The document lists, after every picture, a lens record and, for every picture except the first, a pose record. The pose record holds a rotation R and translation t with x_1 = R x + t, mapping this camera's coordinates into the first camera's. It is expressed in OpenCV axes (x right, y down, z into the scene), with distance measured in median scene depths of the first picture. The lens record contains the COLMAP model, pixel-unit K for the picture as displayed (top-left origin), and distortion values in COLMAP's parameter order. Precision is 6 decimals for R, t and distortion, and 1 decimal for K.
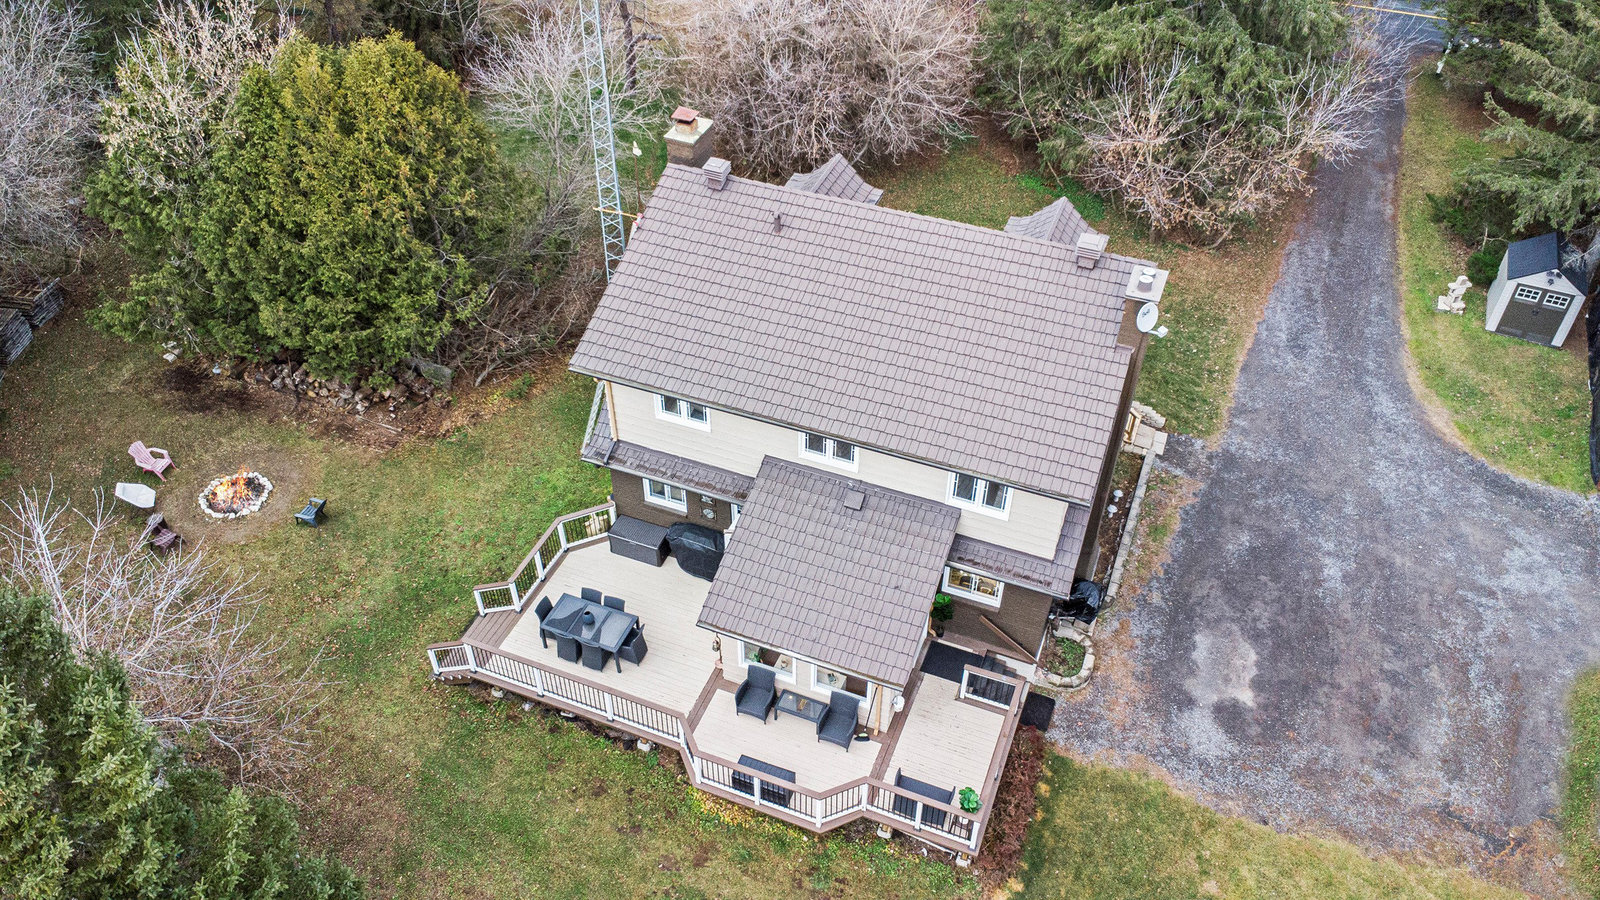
lens RADIAL K [[1151.4, 0, 802.4], [0, 1151.4, 457.3], [0, 0, 1]] dist [0.054687, -0.086907]
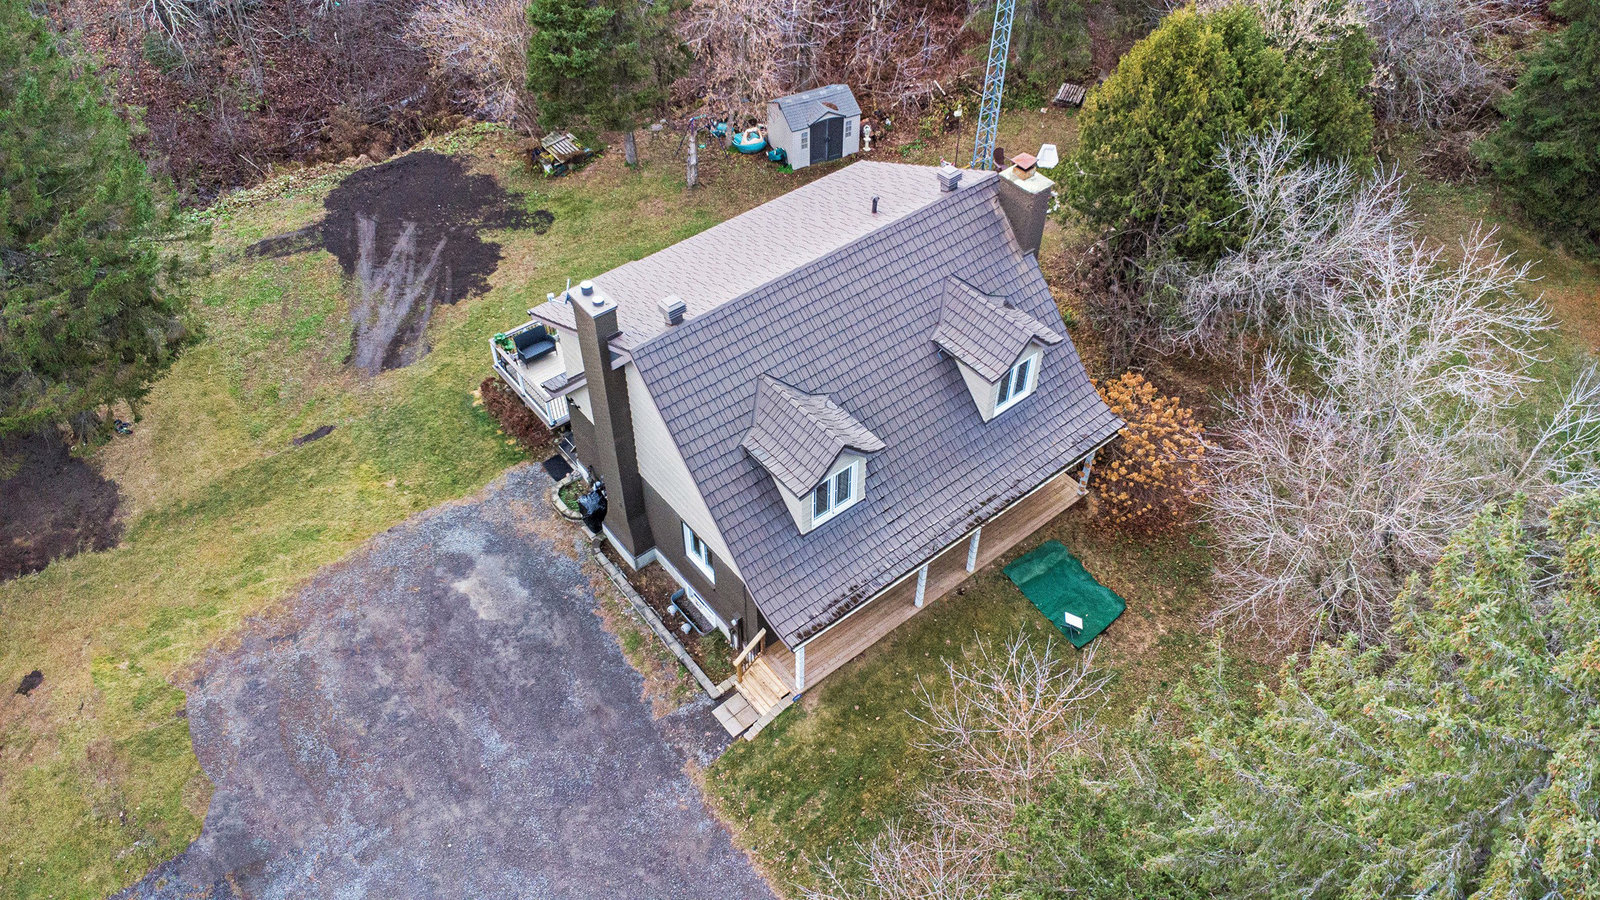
lens RADIAL K [[1160.5, 0, 800.1], [0, 1160.5, 457.9], [0, 0, 1]] dist [0.007042, -0.000483]
pose [[-0.496761, 0.626136, -0.600984, 0.852256], [-0.590436, 0.263708, 0.762787, -0.955853], [0.636092, 0.733765, 0.238694, 0.843061]]
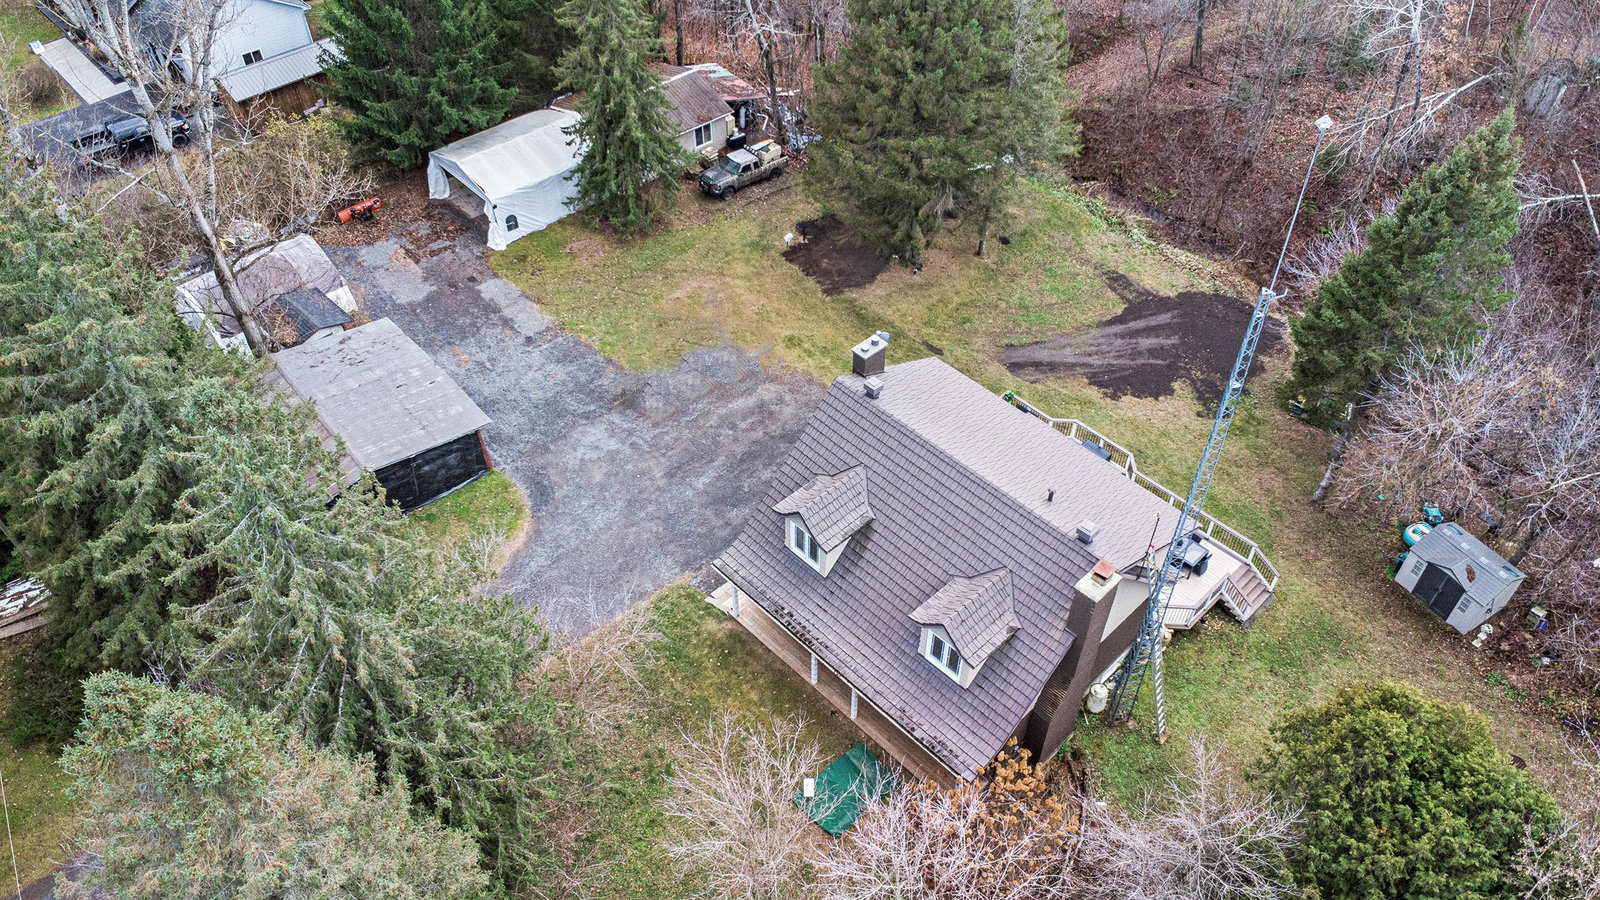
lens RADIAL K [[1160.5, 0, 800.1], [0, 1160.5, 457.9], [0, 0, 1]] dist [0.007042, -0.000483]
pose [[-0.909768, -0.298291, 0.288694, -0.133531], [0.279686, 0.073453, 0.957278, -1.567054], [-0.306753, 0.951644, 0.016602, 1.004786]]
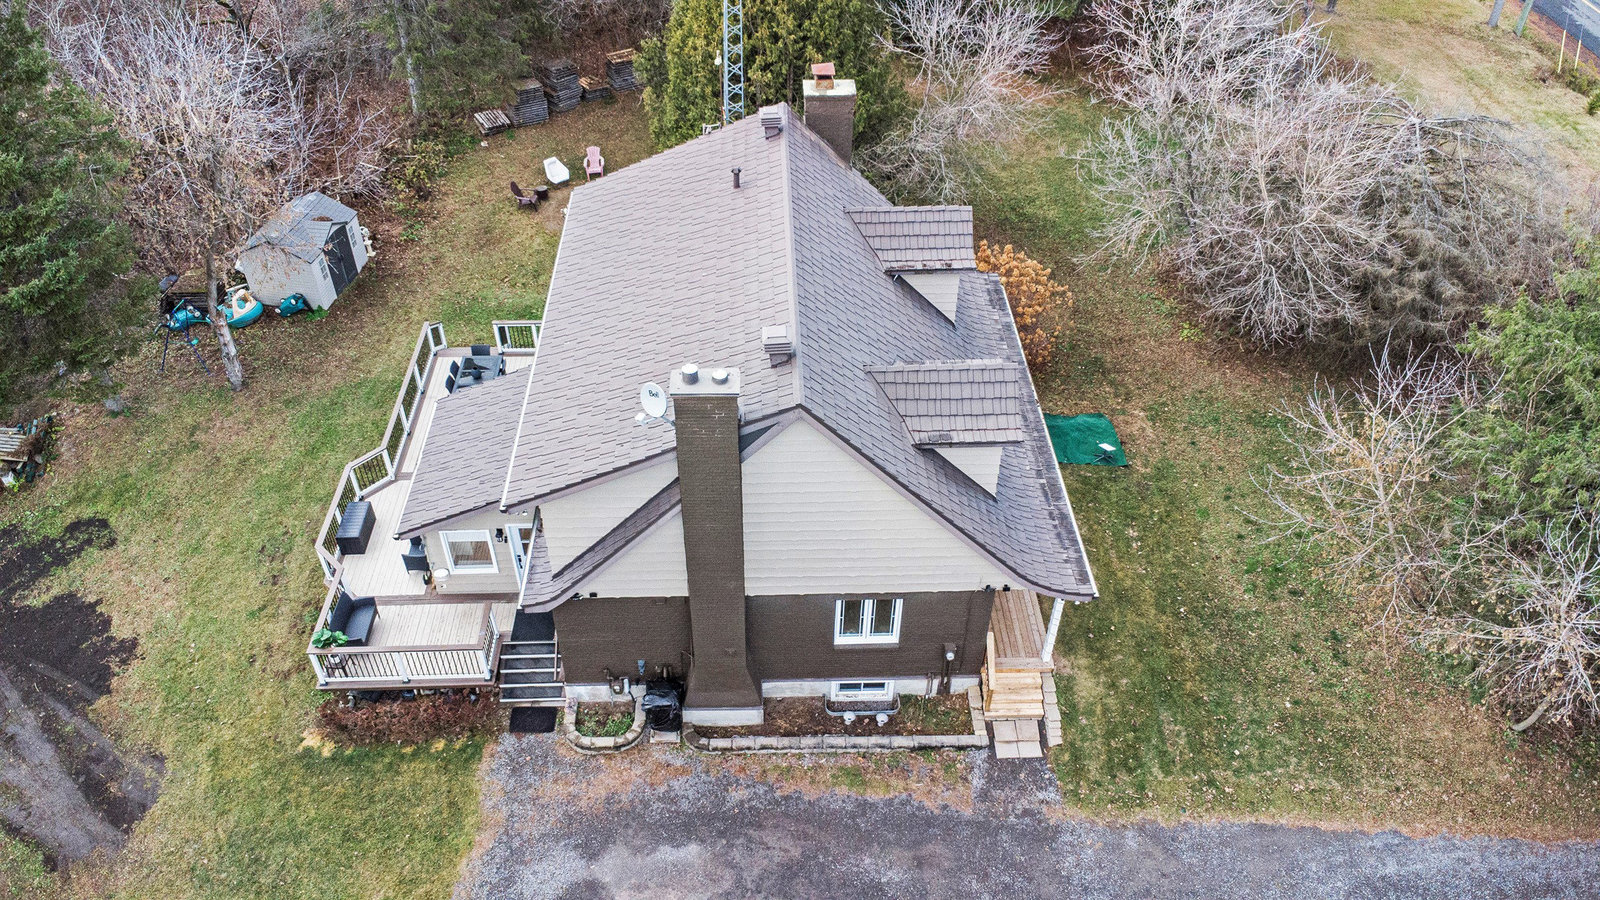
lens RADIAL K [[1151.4, 0, 802.4], [0, 1151.4, 457.3], [0, 0, 1]] dist [0.054687, -0.086907]
pose [[0.402948, 0.608517, -0.683622, 0.797356], [-0.625492, 0.728382, 0.279675, -0.331935], [0.668126, 0.314906, 0.674123, 0.442294]]
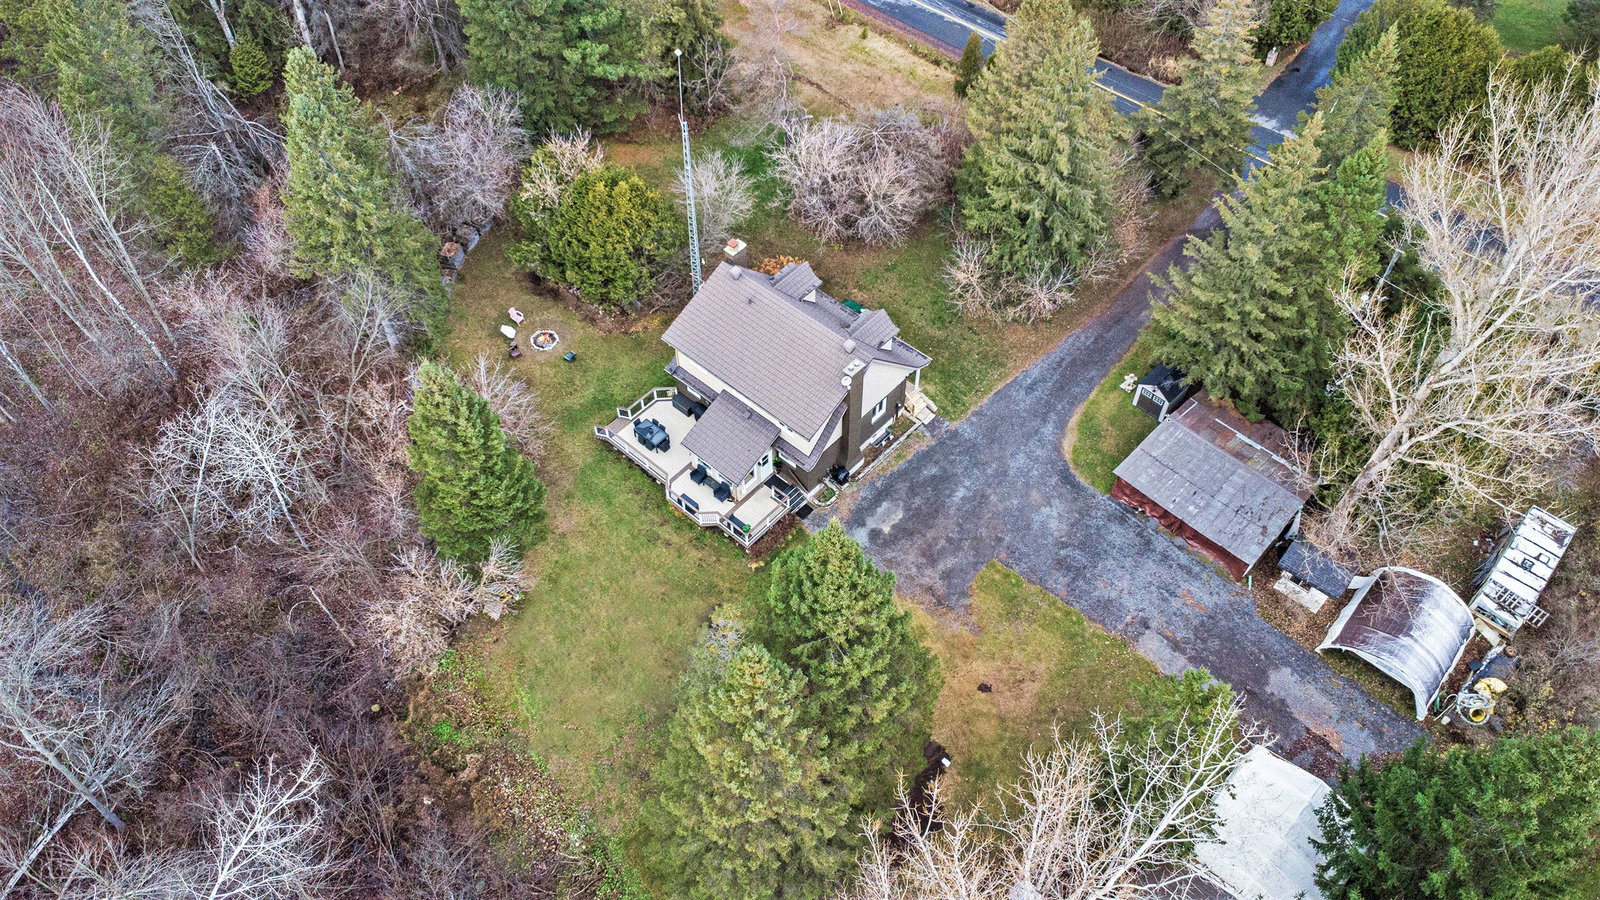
lens RADIAL K [[1160.5, 0, 800.1], [0, 1160.5, 457.9], [0, 0, 1]] dist [0.007042, -0.000483]
pose [[0.937965, 0.268224, -0.219721, 0.720205], [-0.225709, 0.953379, 0.200308, -0.401770], [0.263205, -0.138288, 0.954777, -1.423780]]
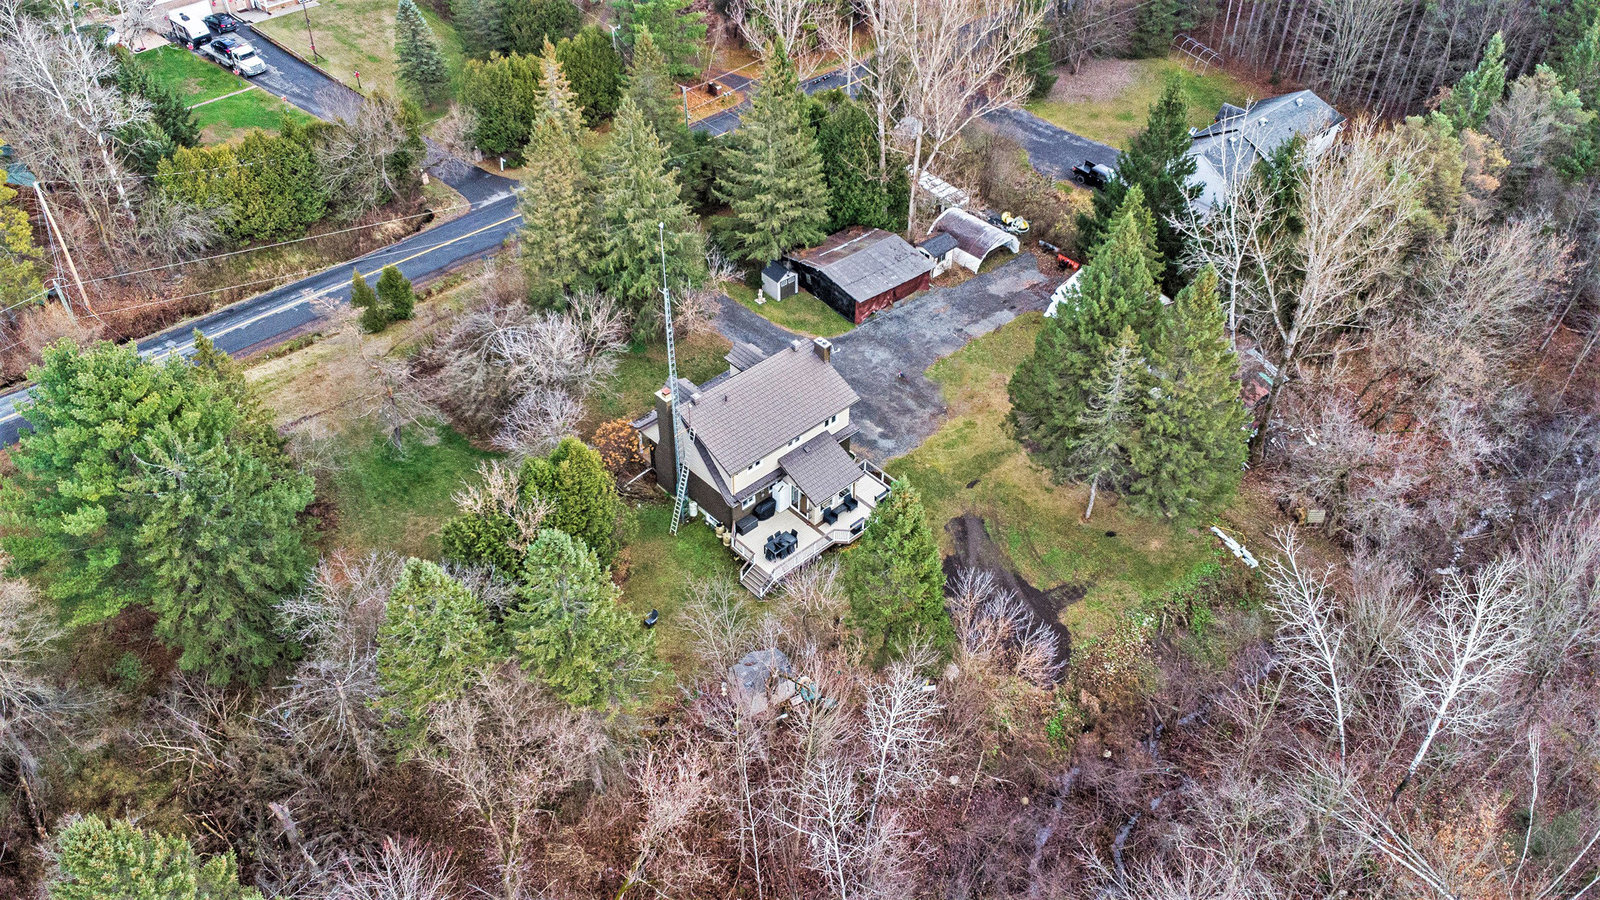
lens RADIAL K [[1151.4, 0, 802.4], [0, 1151.4, 457.3], [0, 0, 1]] dist [0.054687, -0.086907]
pose [[0.426629, -0.599036, 0.677601, -1.927316], [0.601458, 0.747444, 0.282093, -0.770275], [-0.675452, 0.287199, 0.679176, -1.006079]]
